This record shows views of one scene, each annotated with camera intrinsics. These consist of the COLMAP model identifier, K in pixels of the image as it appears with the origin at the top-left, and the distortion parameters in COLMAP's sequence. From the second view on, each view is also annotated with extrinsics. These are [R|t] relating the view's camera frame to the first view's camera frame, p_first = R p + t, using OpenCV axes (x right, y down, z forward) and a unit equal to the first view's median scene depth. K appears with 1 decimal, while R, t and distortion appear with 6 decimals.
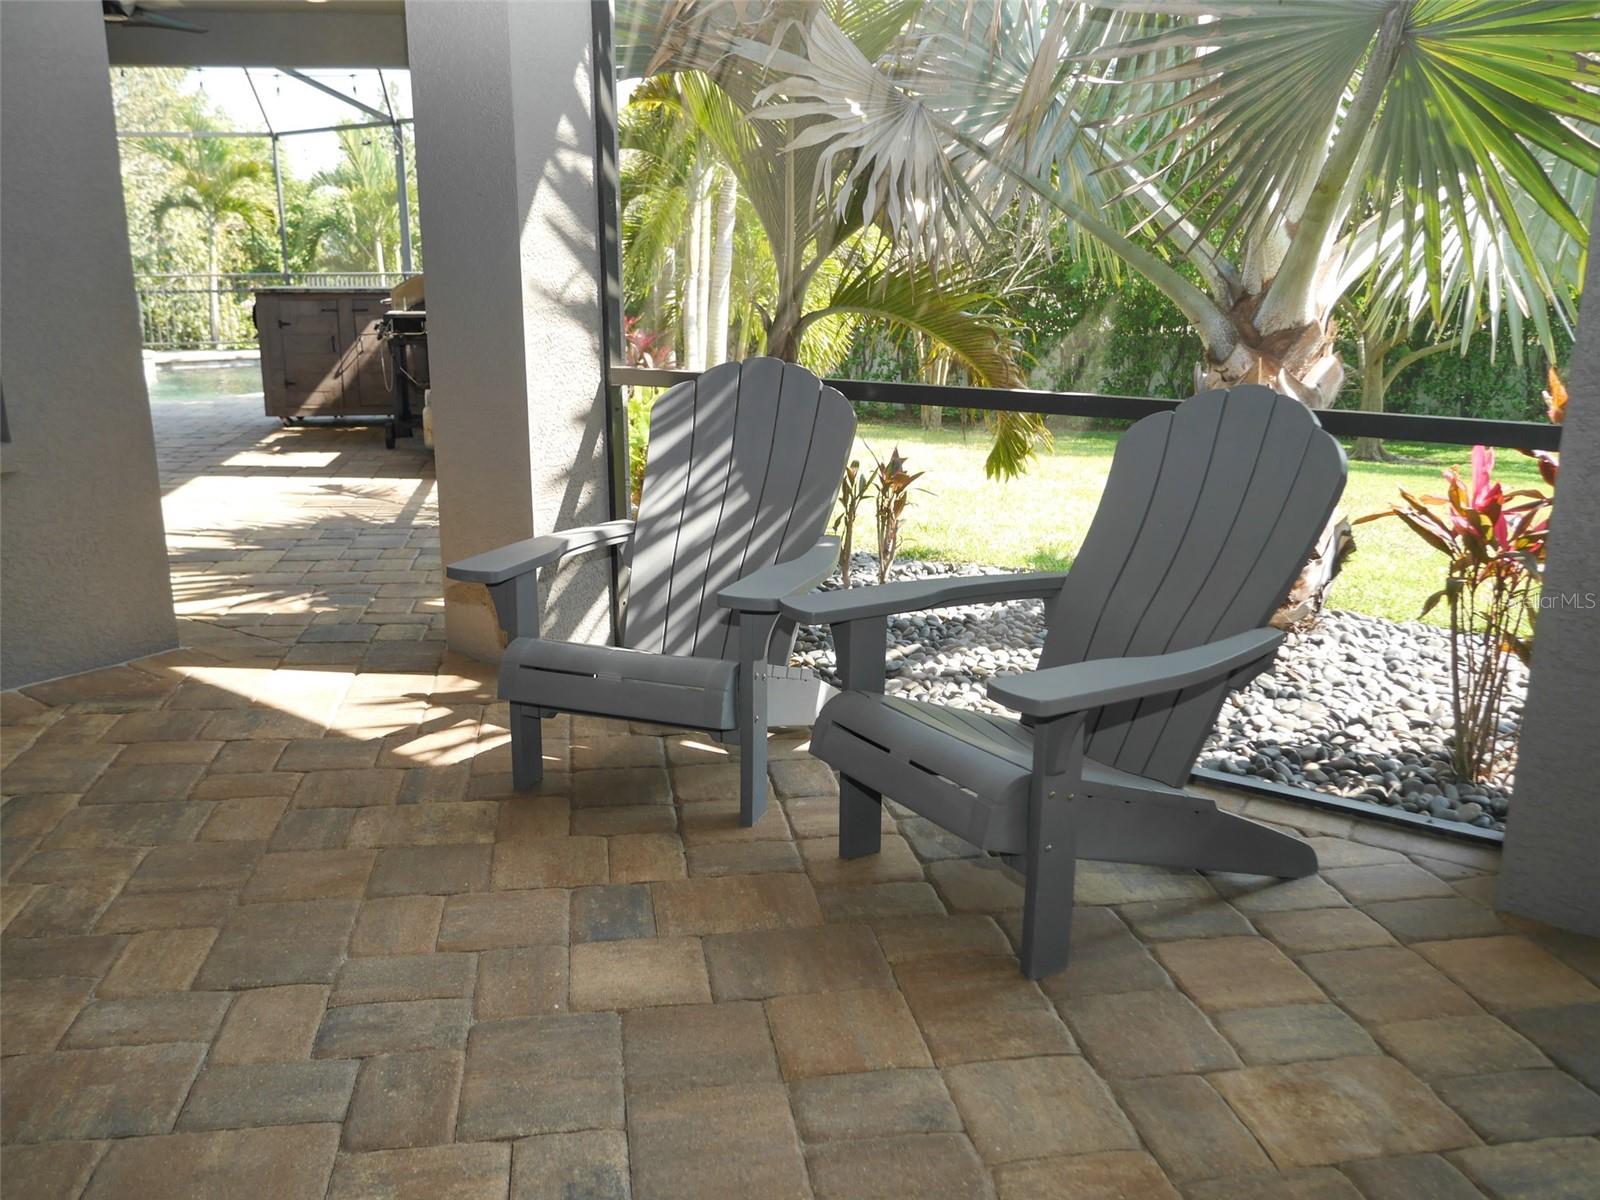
lens RADIAL K [[1333.6, 0, 800.5], [0, 1333.6, 604.9], [0, 0, 1]] dist [-0.023859, 0.012686]
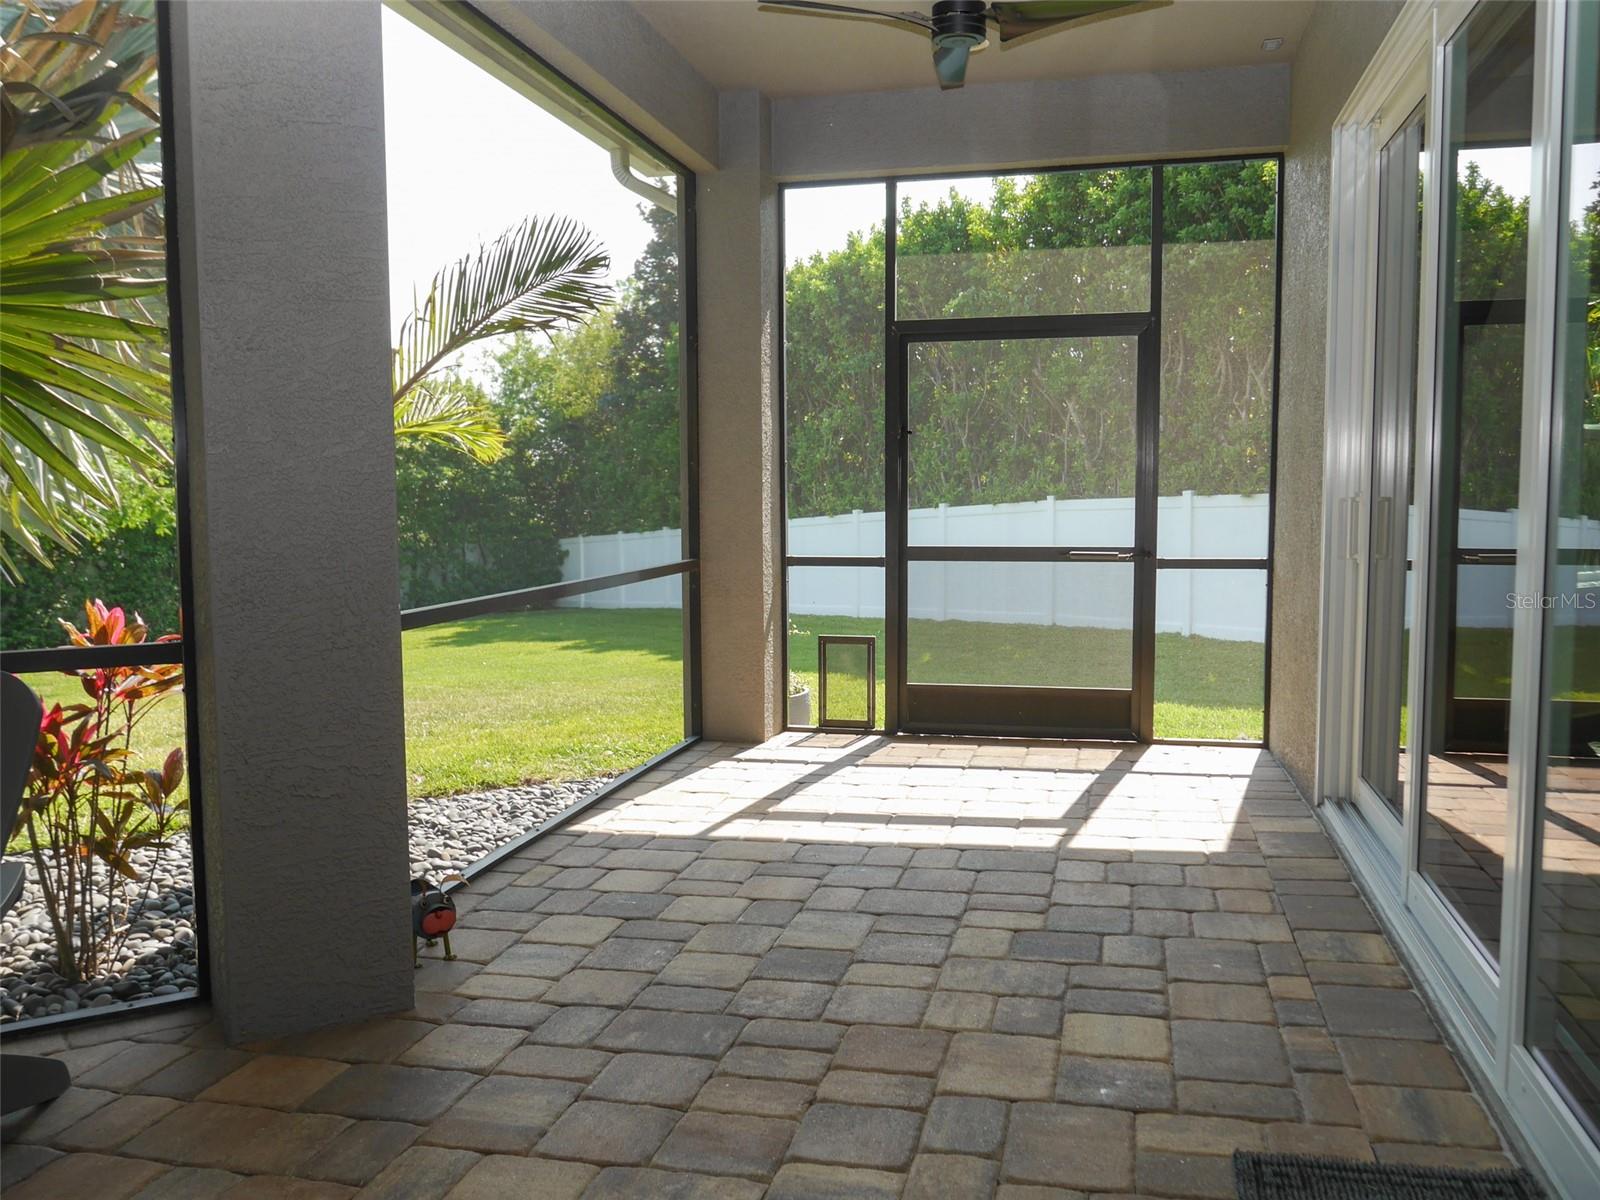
lens RADIAL K [[1333.6, 0, 803.9], [0, 1333.6, 597.9], [0, 0, 1]] dist [-0.023859, 0.012686]
pose [[0.391997, -0.080212, 0.916463, -0.242590], [0.233225, 0.972312, -0.014656, -0.016719], [-0.889913, 0.219487, 0.399851, -0.012374]]
